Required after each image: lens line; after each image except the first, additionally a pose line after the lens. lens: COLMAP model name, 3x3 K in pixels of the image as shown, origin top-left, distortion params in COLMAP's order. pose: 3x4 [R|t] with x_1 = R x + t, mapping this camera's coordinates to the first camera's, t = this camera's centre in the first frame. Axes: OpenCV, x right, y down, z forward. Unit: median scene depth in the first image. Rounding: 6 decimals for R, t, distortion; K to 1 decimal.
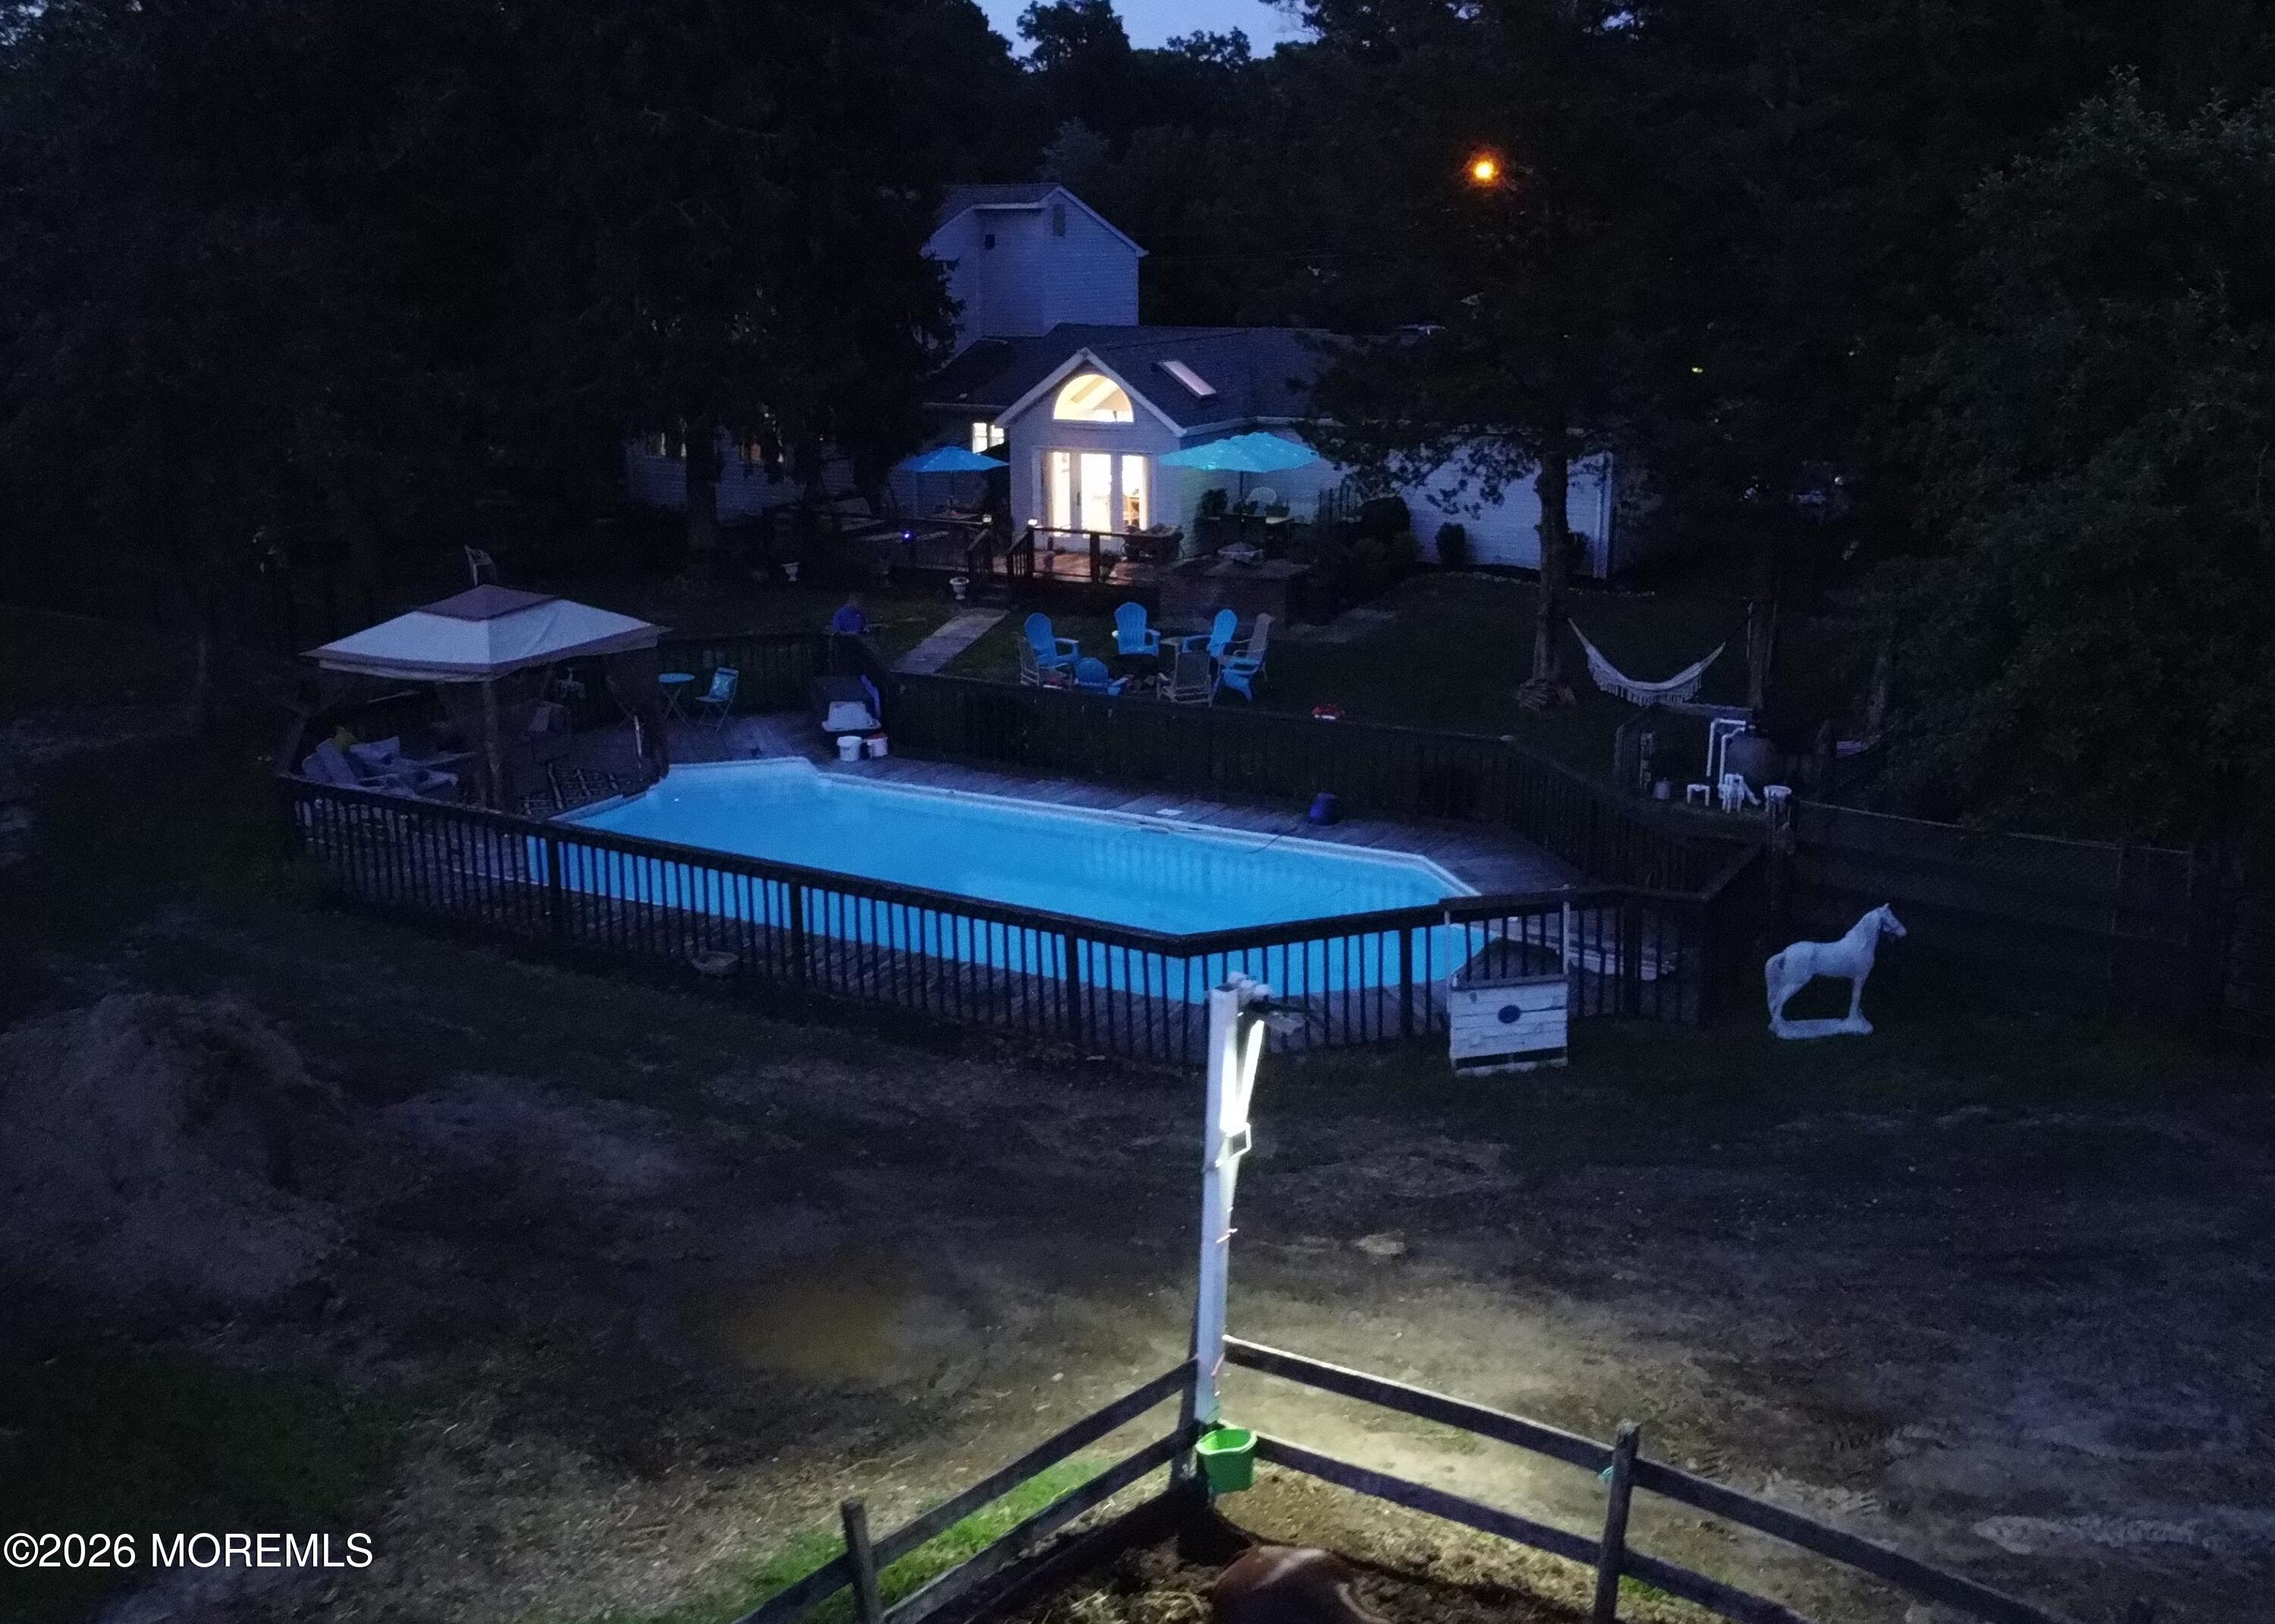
lens RADIAL K [[2210.4, 0, 1101.7], [0, 2210.4, 762.0], [0, 0, 1]] dist [0.003934, 0.000000]
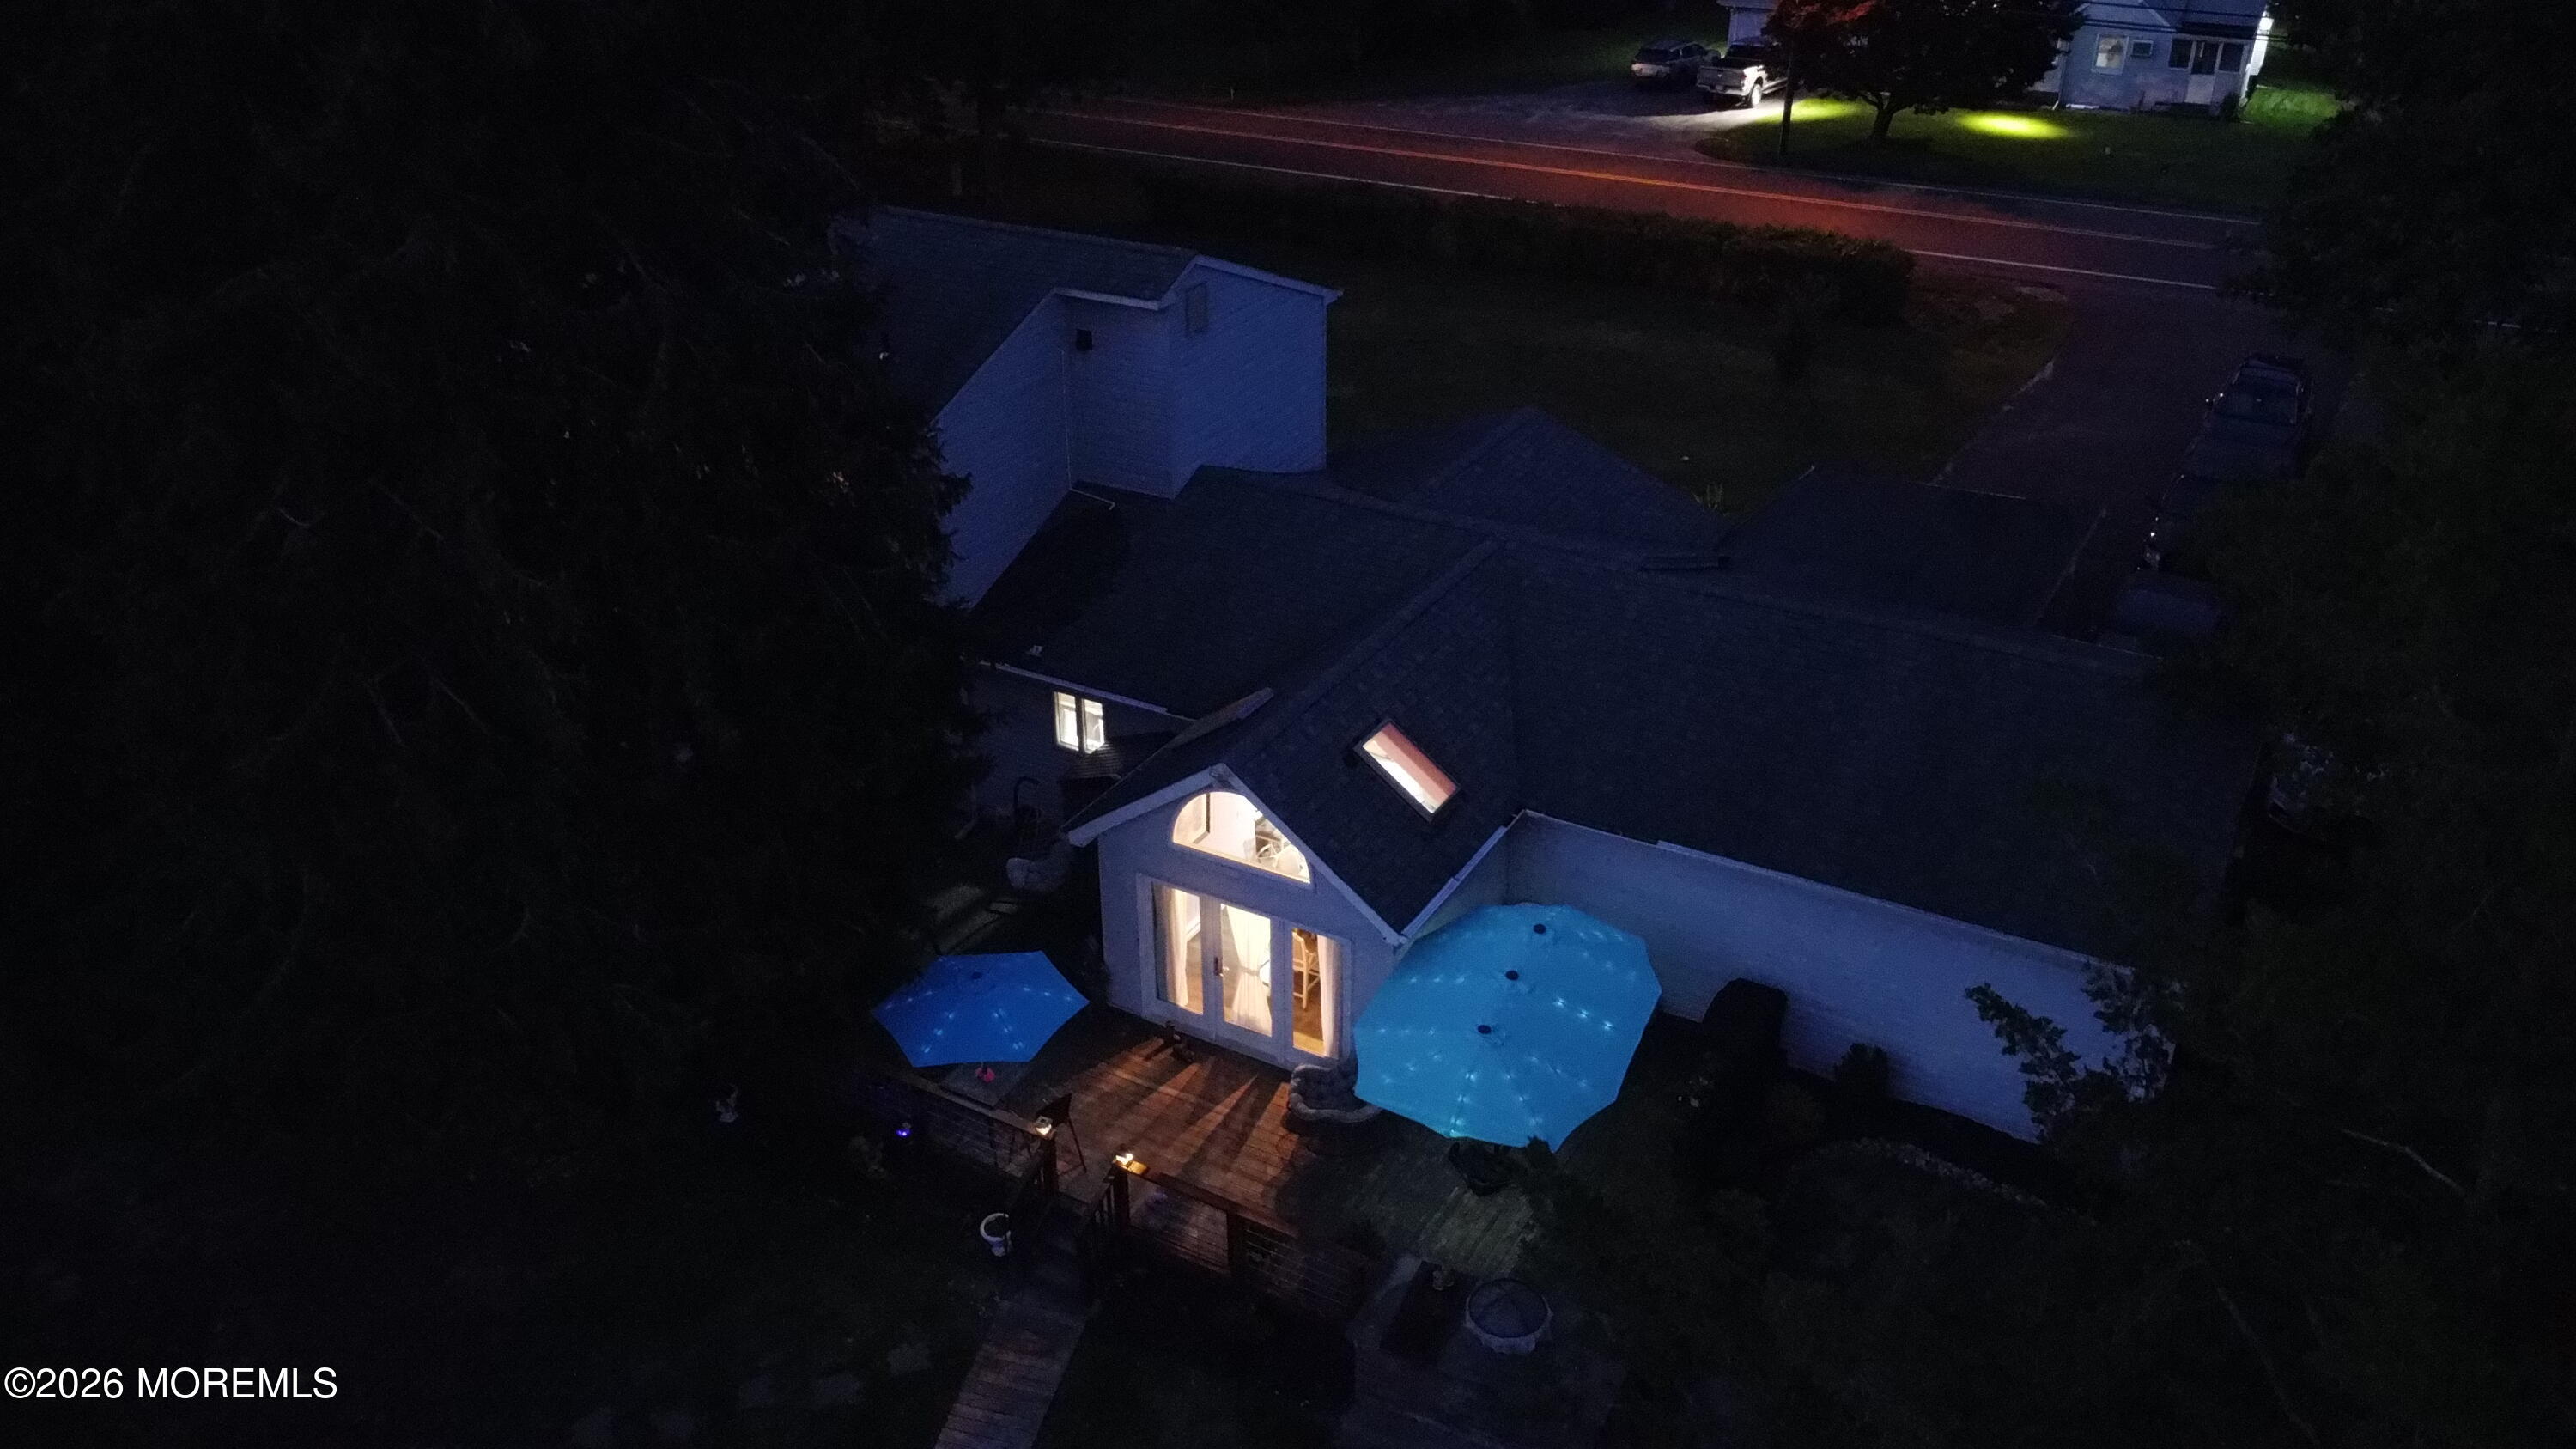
lens RADIAL K [[1951.1, 0, 1273.4], [0, 1951.1, 731.4], [0, 0, 1]] dist [-0.008212, 0.003818]
pose [[0.999929, 0.004491, -0.010997, 0.014837], [-0.001560, 0.967401, 0.253244, -0.466993], [0.011776, -0.253209, 0.967340, 0.784760]]
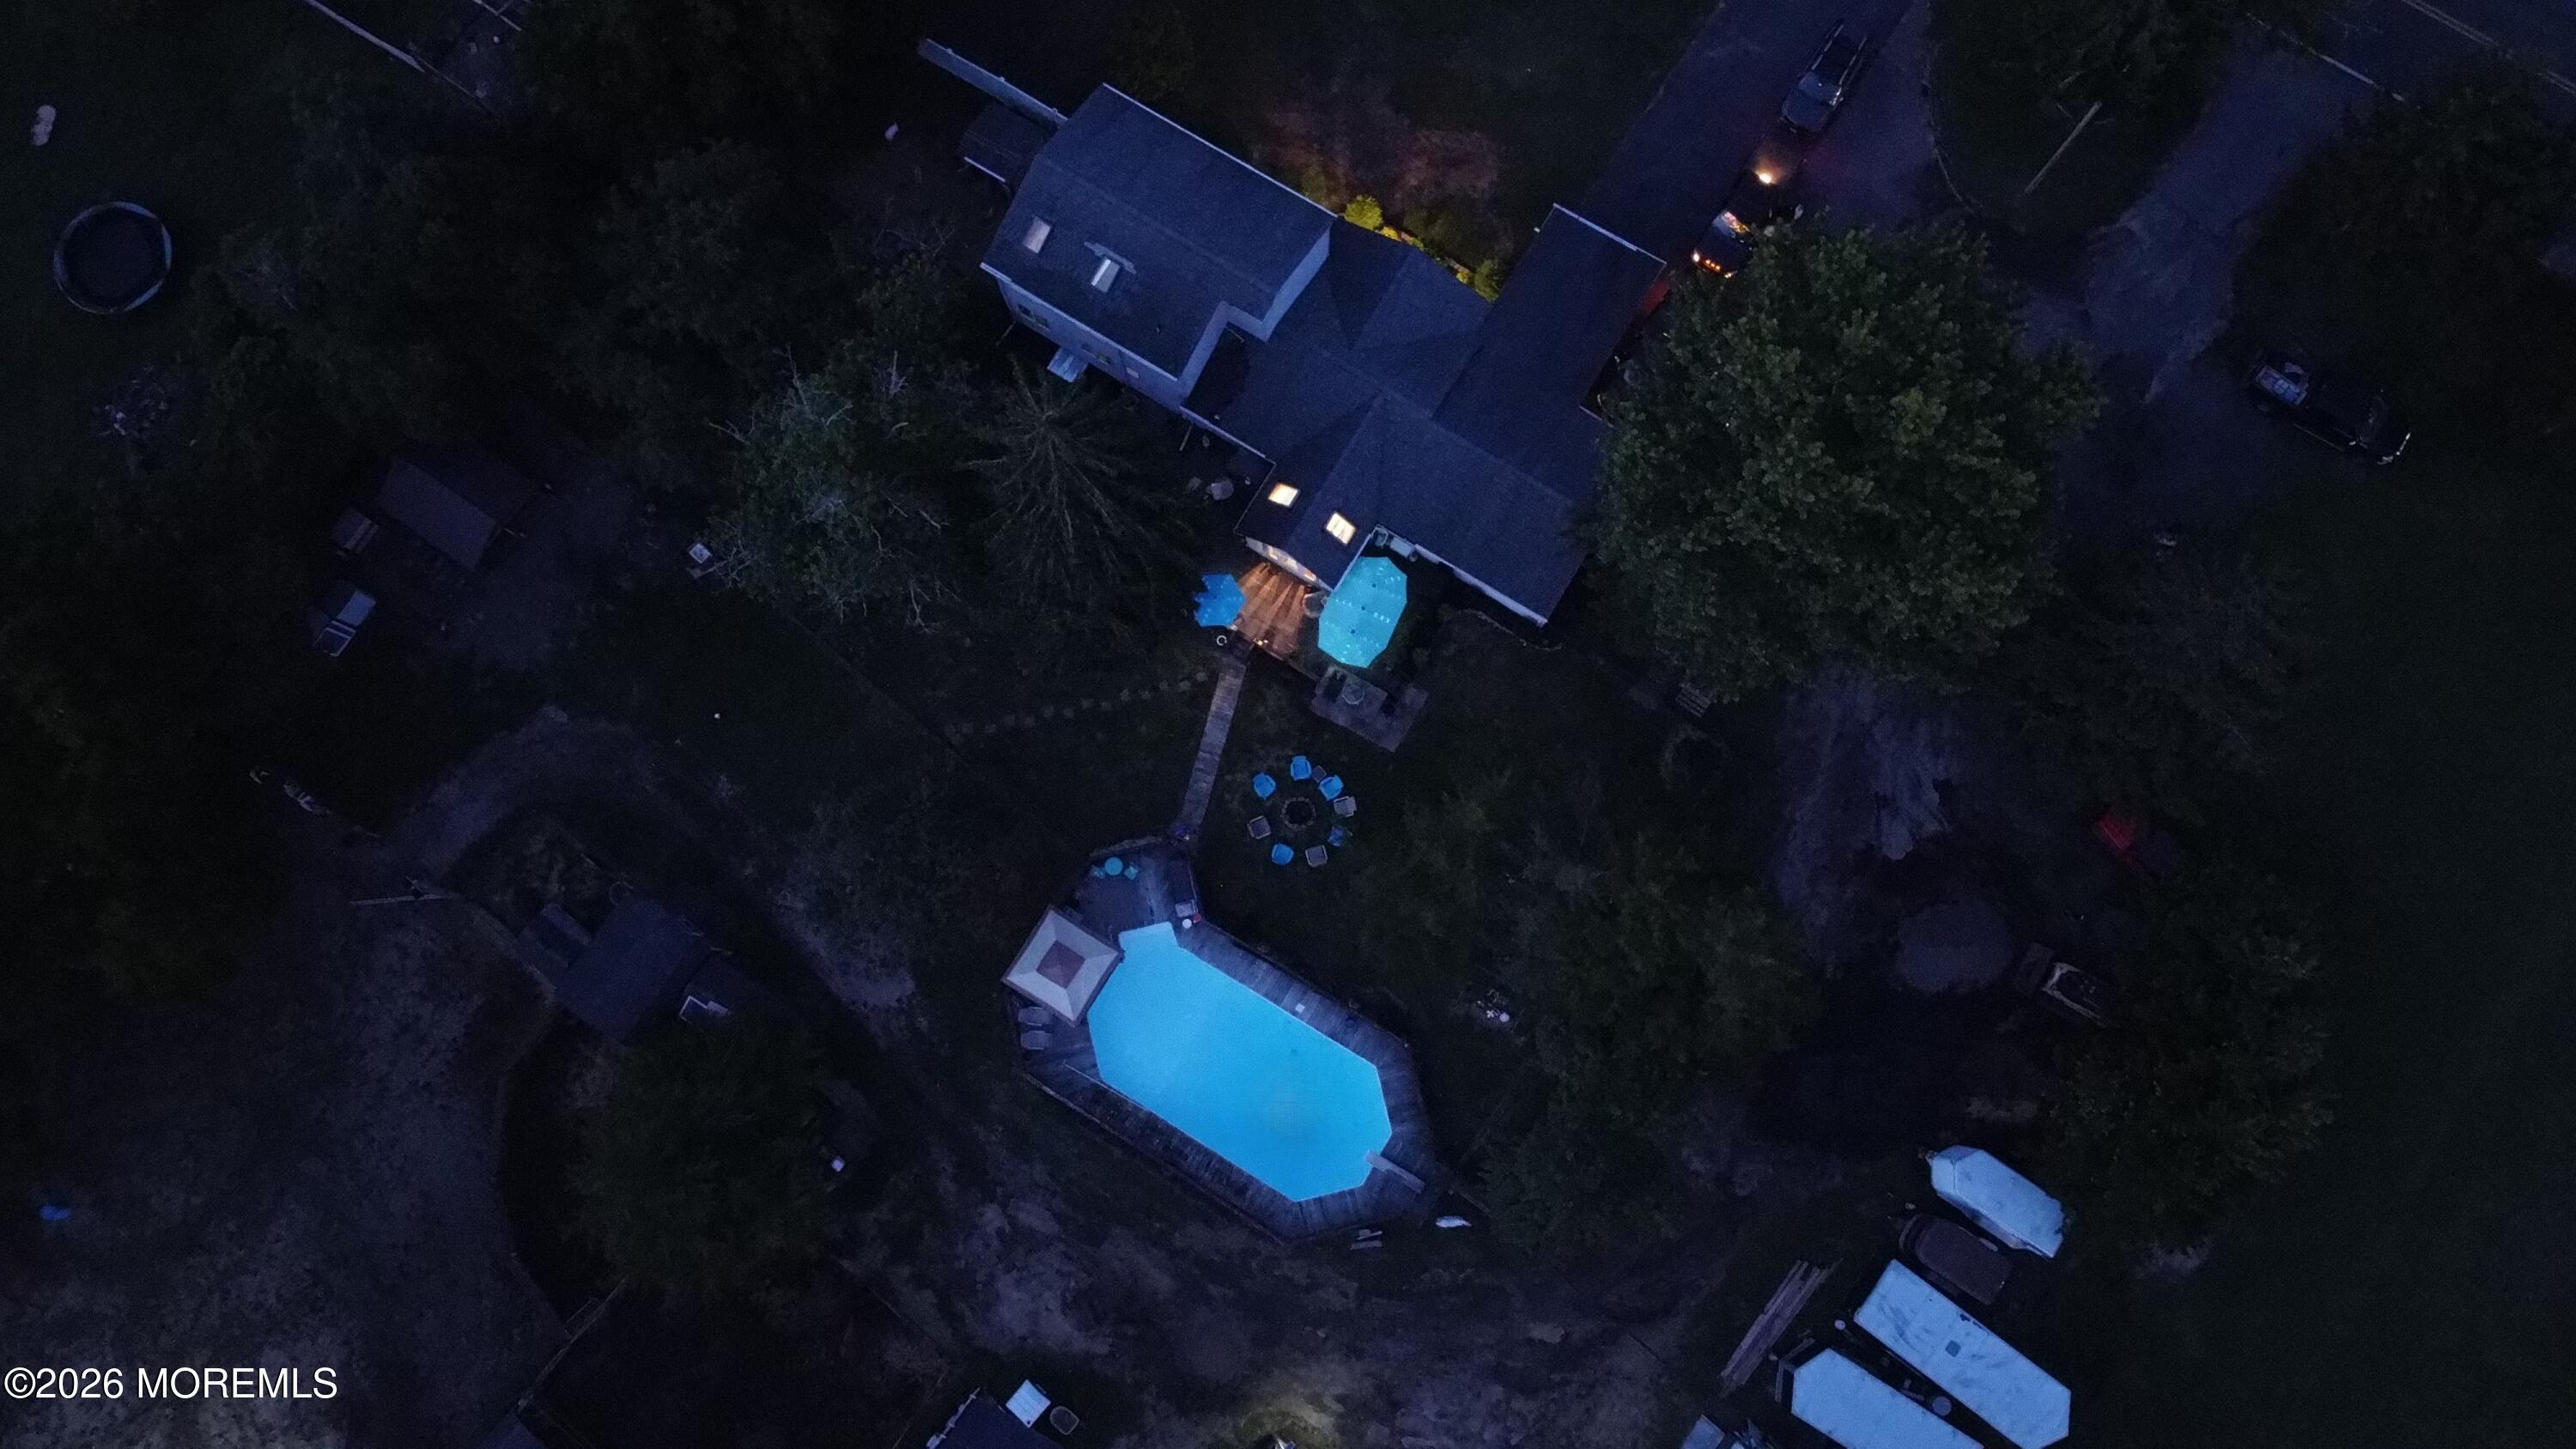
lens RADIAL K [[1951.1, 0, 1285.4], [0, 1951.1, 719.5], [0, 0, 1]] dist [-0.008212, 0.003818]
pose [[0.999275, 0.036314, -0.011449, 0.026088], [-0.003604, 0.389557, 0.920995, -2.446996], [0.037906, -0.920286, 0.389406, 0.321586]]
